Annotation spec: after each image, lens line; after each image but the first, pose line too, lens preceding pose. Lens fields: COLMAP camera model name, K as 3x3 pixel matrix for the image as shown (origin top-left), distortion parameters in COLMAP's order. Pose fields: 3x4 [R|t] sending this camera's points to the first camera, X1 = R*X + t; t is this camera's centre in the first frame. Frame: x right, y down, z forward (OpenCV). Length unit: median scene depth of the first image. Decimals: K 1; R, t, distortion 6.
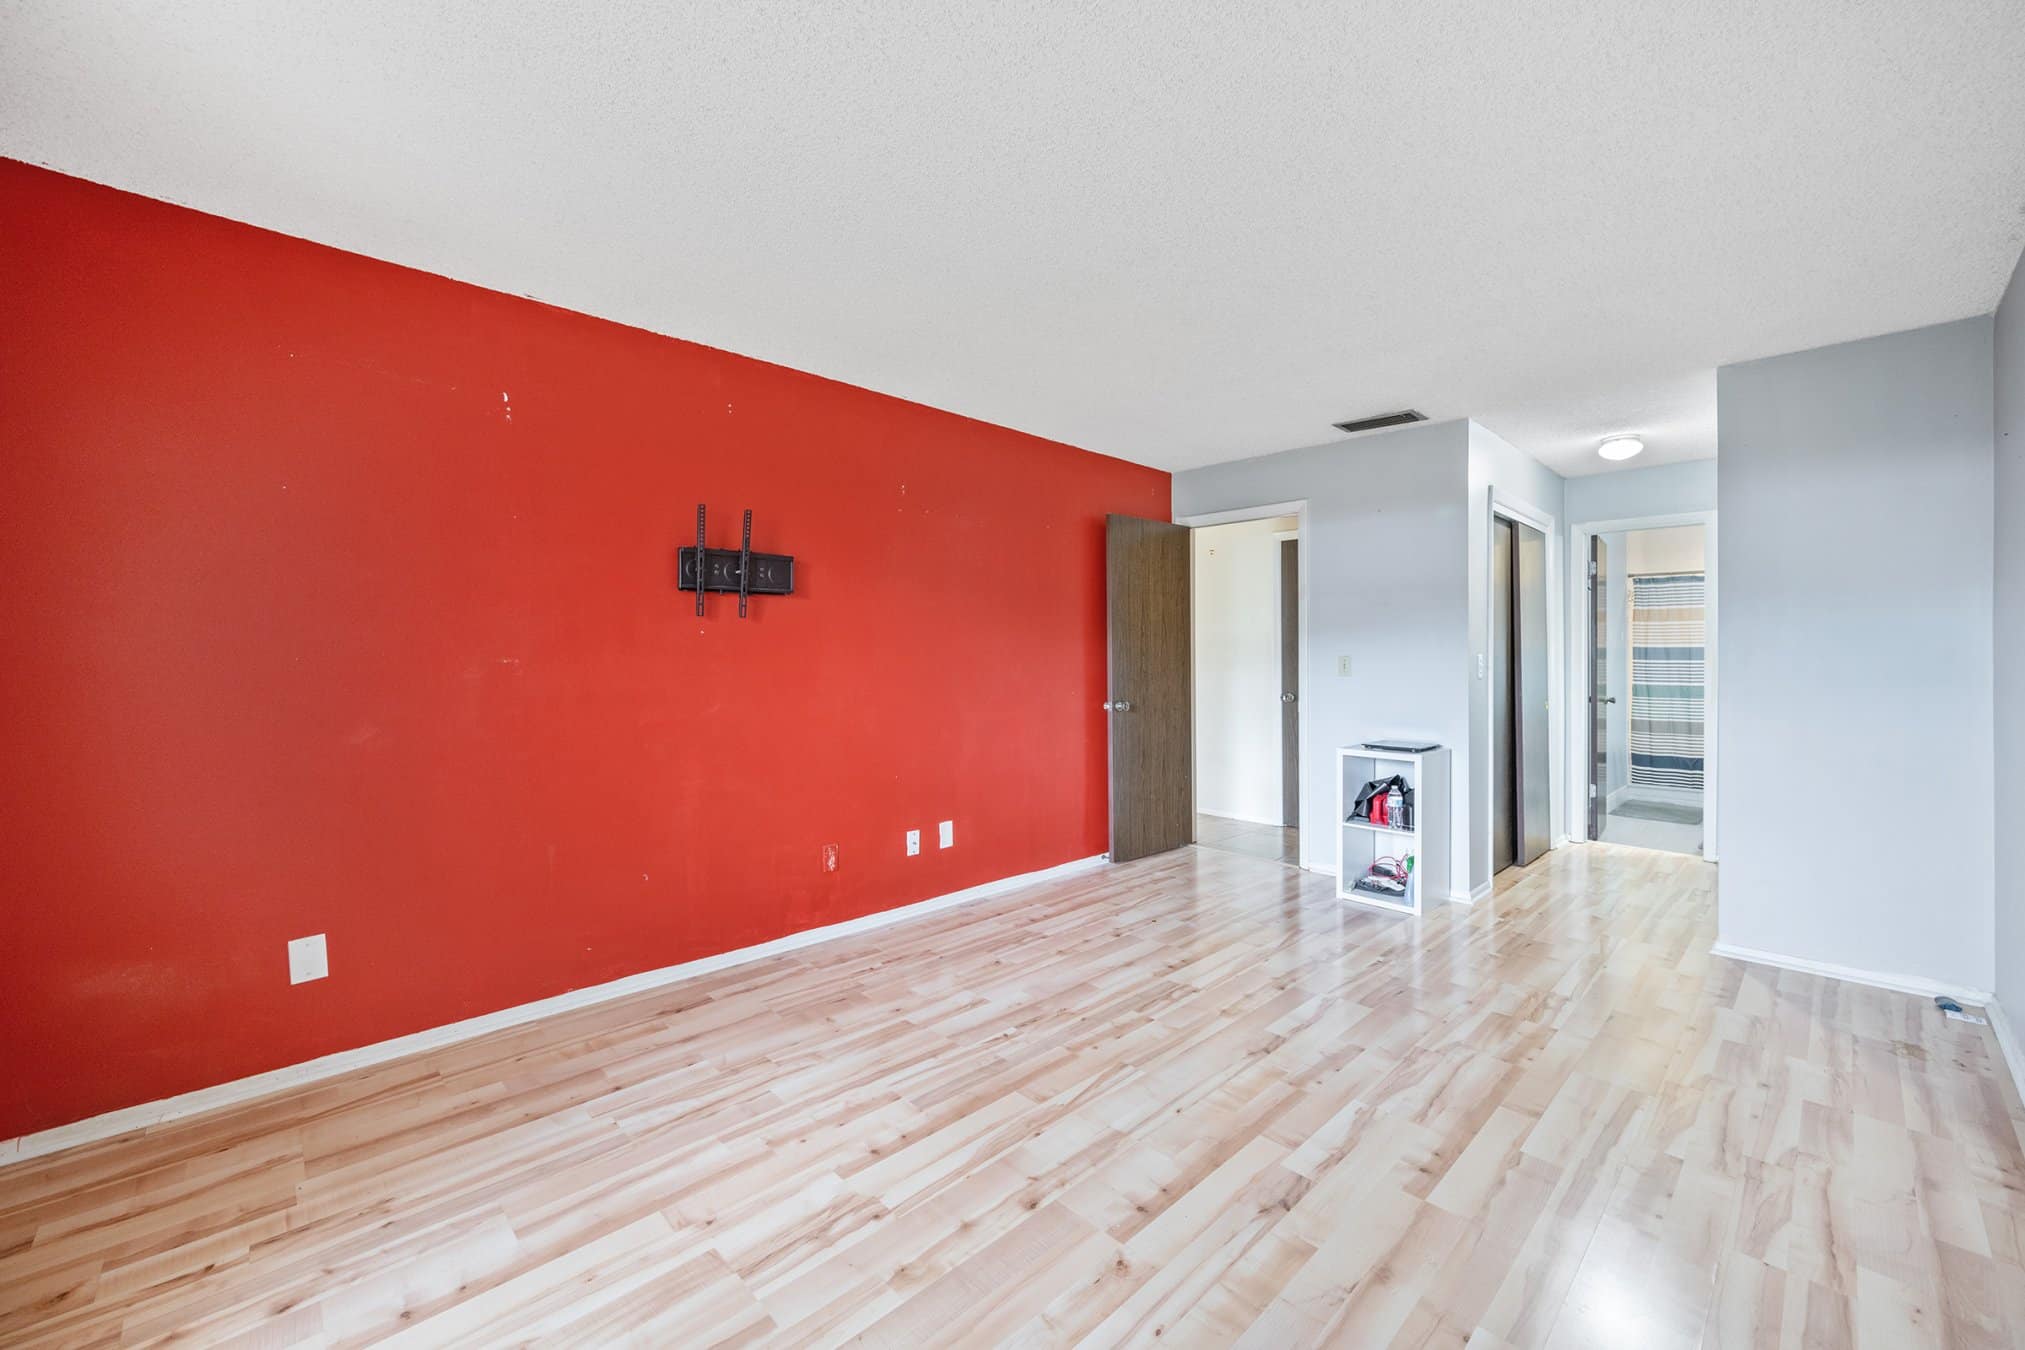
lens RADIAL K [[812.1, 0, 999.9], [0, 812.1, 659.8], [0, 0, 1]] dist [-0.001402, -0.000046]
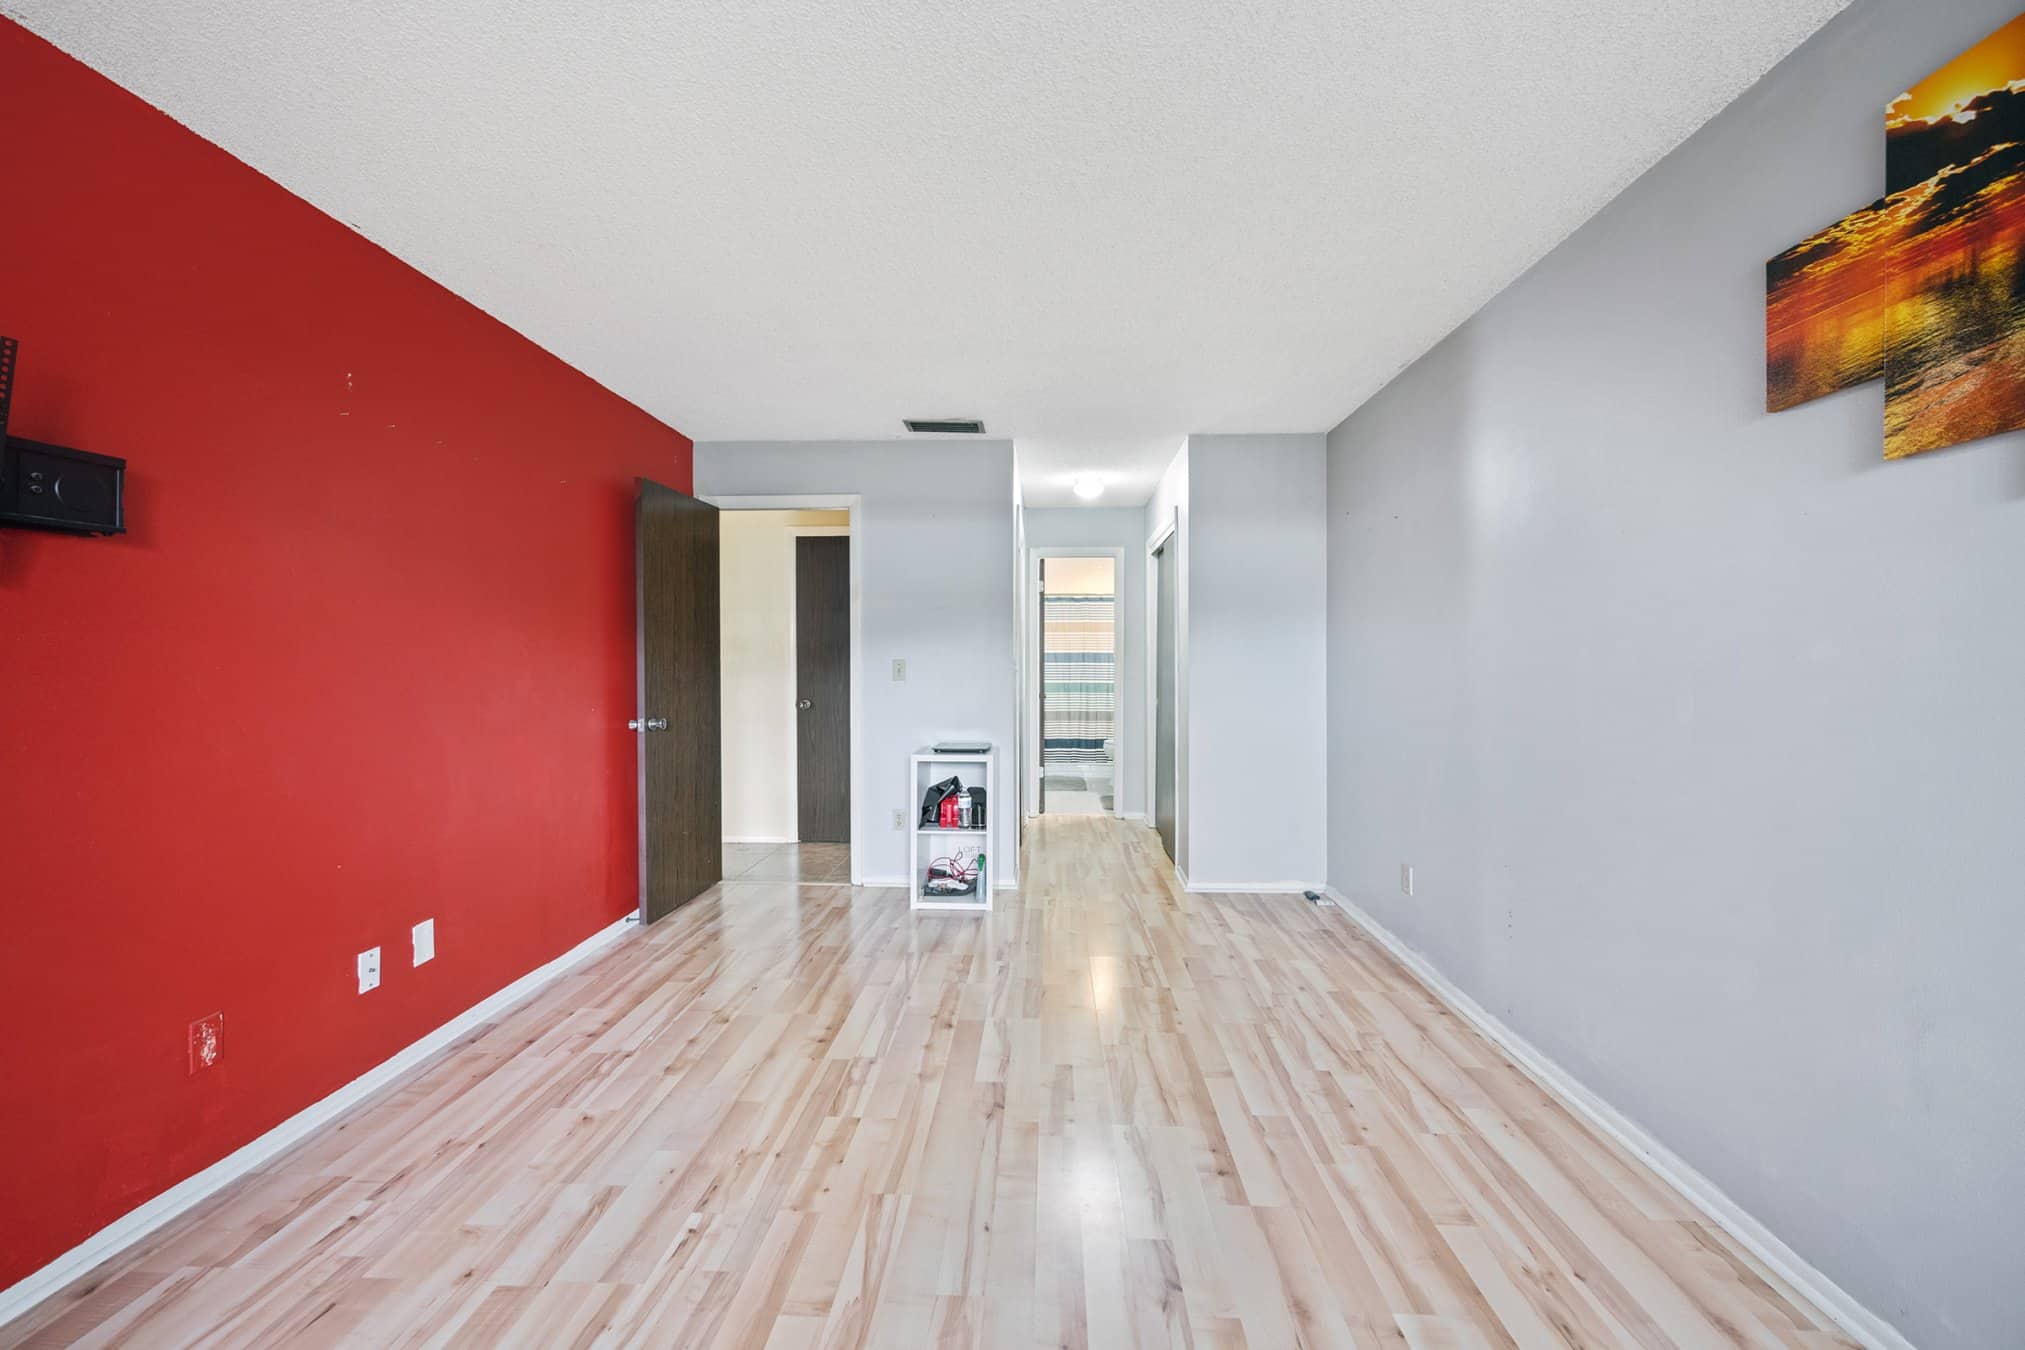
lens RADIAL K [[812.1, 0, 1015.4], [0, 812.1, 664.0], [0, 0, 1]] dist [-0.001402, -0.000046]
pose [[0.718178, -0.004398, 0.695845, -0.179618], [0.004032, 0.999990, 0.002159, -0.001419], [-0.695847, 0.001255, 0.718189, 0.231275]]
